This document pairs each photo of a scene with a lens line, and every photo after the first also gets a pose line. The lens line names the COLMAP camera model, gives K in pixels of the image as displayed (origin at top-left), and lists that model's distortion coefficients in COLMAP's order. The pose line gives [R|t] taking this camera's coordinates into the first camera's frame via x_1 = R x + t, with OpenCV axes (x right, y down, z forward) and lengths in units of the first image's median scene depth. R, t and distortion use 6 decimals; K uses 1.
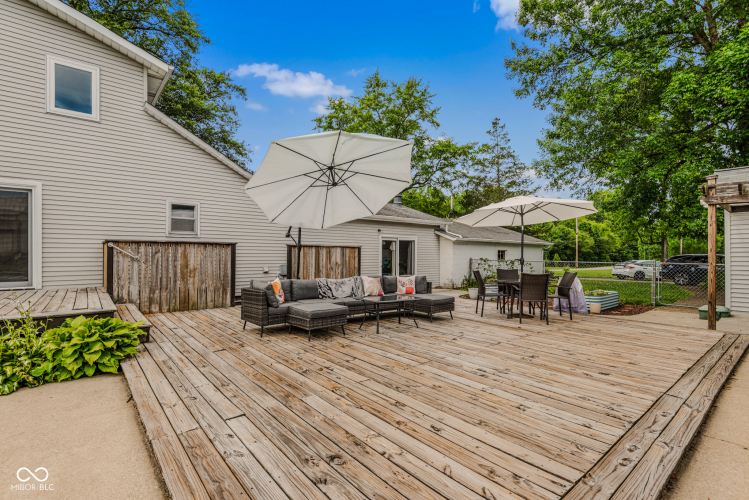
lens RADIAL K [[348.3, 0, 378.4], [0, 348.3, 242.4], [0, 0, 1]] dist [0.037201, -0.024177]
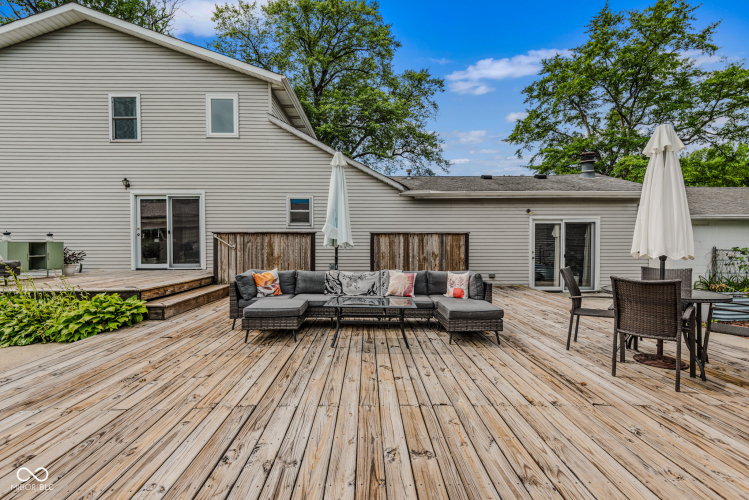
lens RADIAL K [[348.3, 0, 378.4], [0, 348.3, 242.4], [0, 0, 1]] dist [0.037201, -0.024177]
pose [[0.790678, -0.006875, -0.612194, 0.378815], [0.026471, 0.999386, 0.022966, 0.013752], [0.611660, -0.034364, 0.790374, 0.327307]]
